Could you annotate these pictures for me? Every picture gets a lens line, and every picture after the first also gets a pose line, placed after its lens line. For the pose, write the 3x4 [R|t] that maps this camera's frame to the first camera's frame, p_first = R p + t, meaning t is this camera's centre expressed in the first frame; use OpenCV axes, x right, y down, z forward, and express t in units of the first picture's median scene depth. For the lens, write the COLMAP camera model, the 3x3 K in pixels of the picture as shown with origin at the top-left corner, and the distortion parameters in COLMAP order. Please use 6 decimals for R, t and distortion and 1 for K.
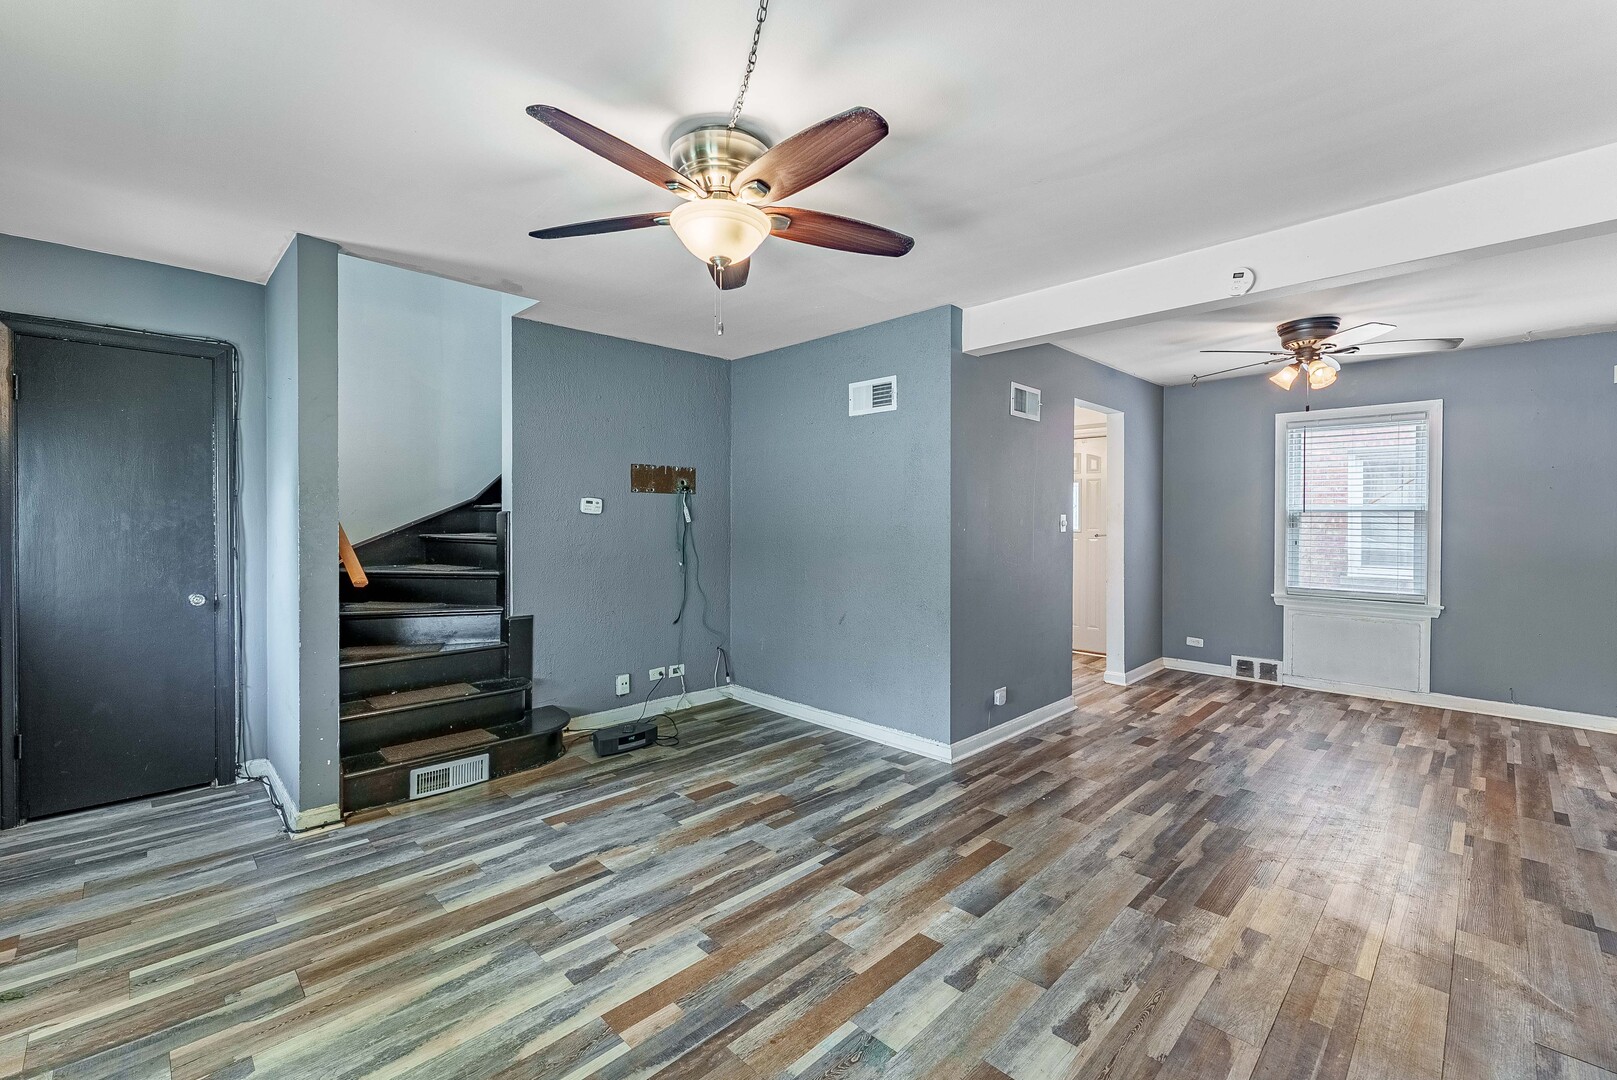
lens RADIAL K [[679.0, 0, 806.8], [0, 679.0, 525.6], [0, 0, 1]] dist [-0.000213, 0.000192]
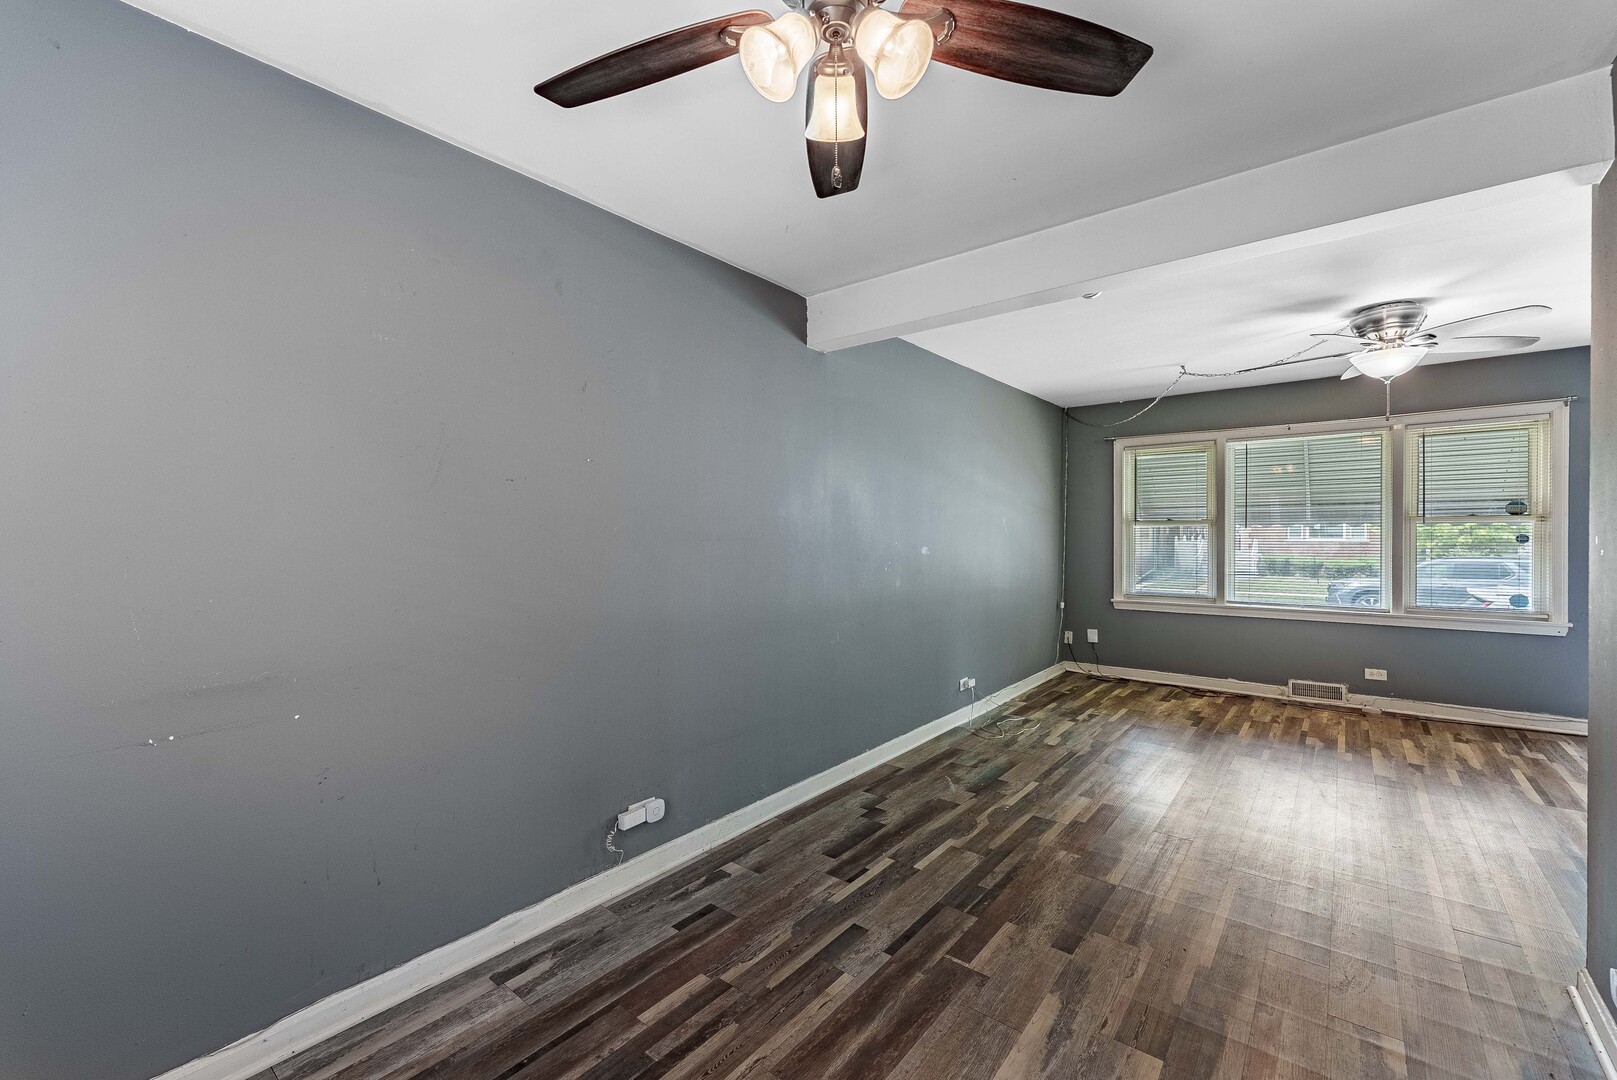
lens RADIAL K [[679.0, 0, 791.8], [0, 679.0, 537.9], [0, 0, 1]] dist [-0.000213, 0.000192]
pose [[-0.994841, 0.002582, -0.101416, 1.495562], [0.000642, 0.999816, 0.019154, -0.034152], [0.101447, 0.018990, -0.994660, 2.479021]]
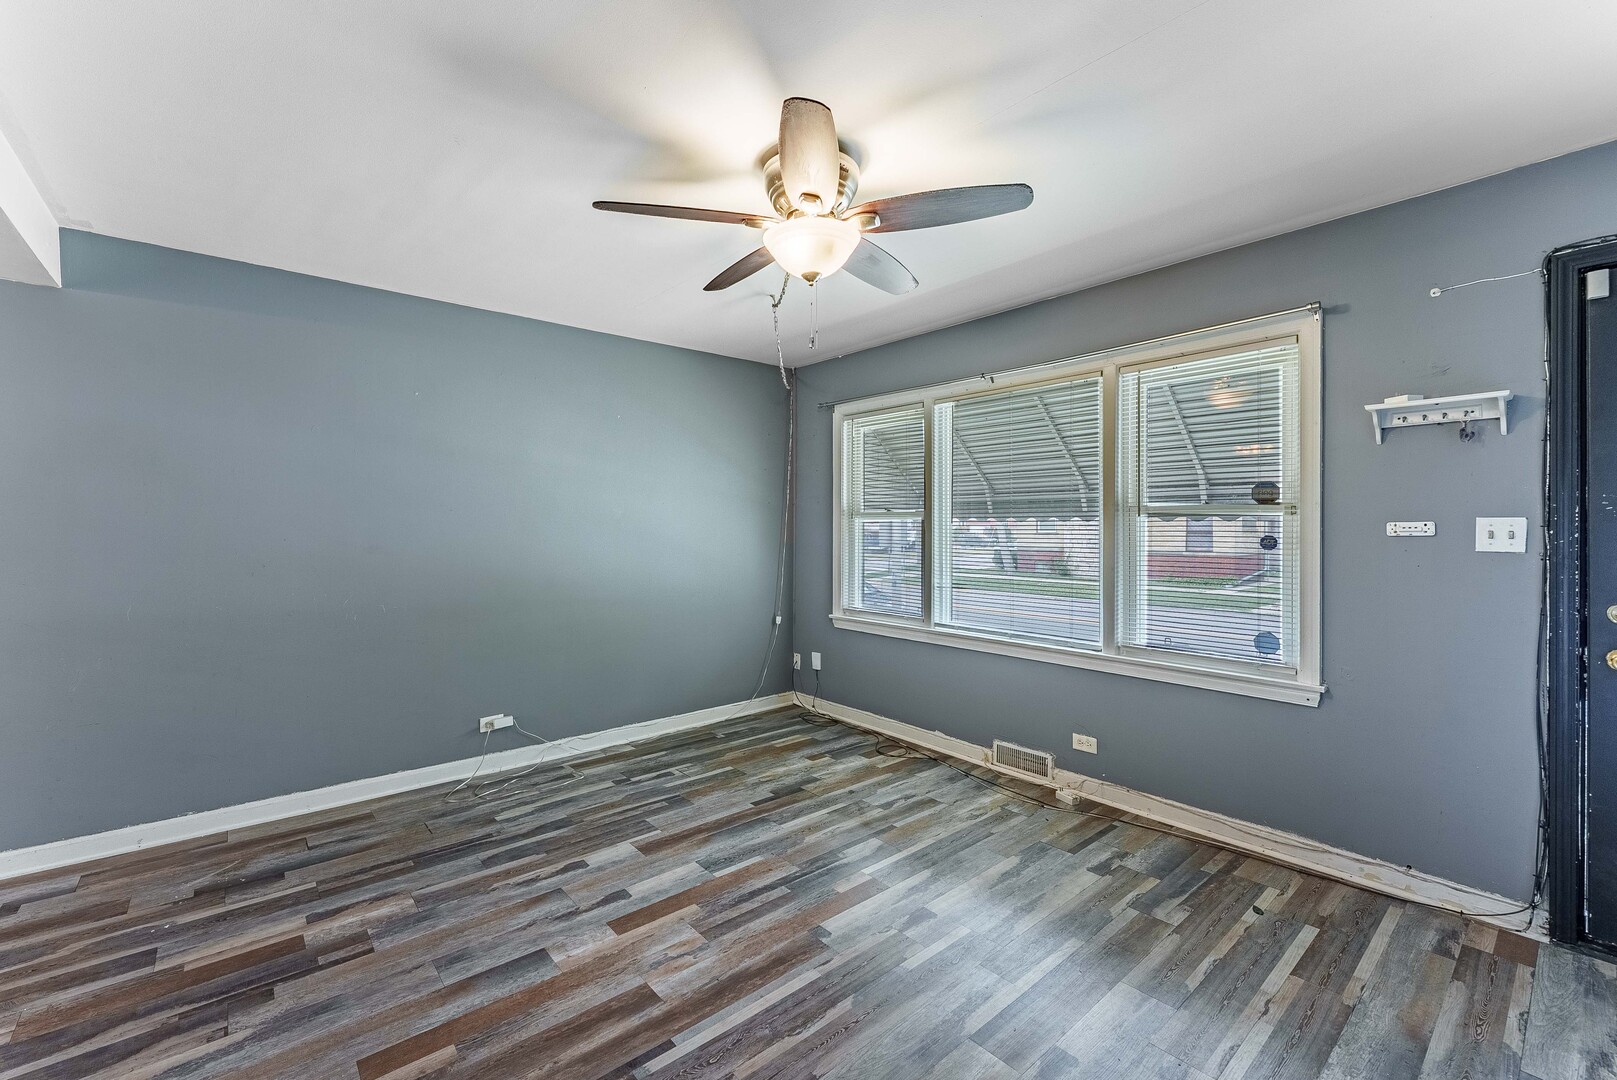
lens RADIAL K [[679.0, 0, 804.4], [0, 679.0, 529.4], [0, 0, 1]] dist [-0.000213, 0.000192]
pose [[-0.996757, -0.005511, 0.080281, -0.193101], [-0.004114, 0.999837, 0.017557, -0.033999], [-0.080364, 0.017170, -0.996618, 1.974375]]
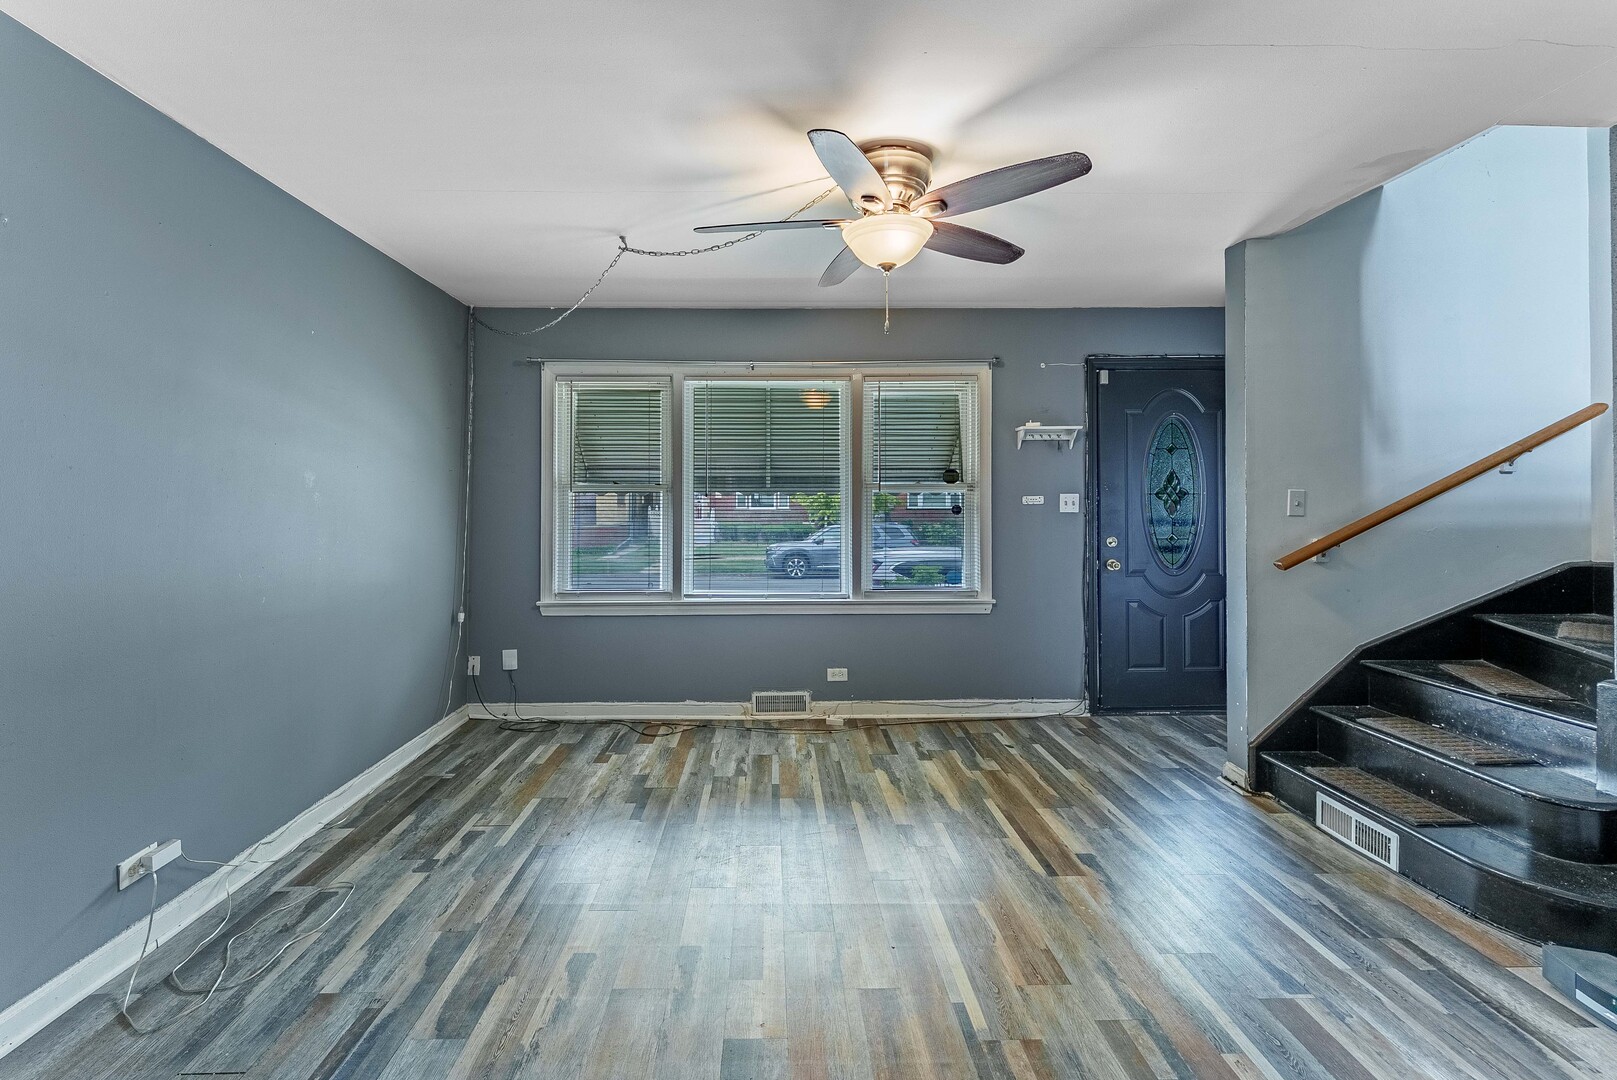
lens RADIAL K [[679.0, 0, 778.9], [0, 679.0, 498.1], [0, 0, 1]] dist [-0.000213, 0.000192]
pose [[-0.697598, -0.005554, -0.716468, 0.774119], [-0.009424, 0.999955, 0.001424, -0.021533], [0.716428, 0.007745, -0.697618, 1.606243]]
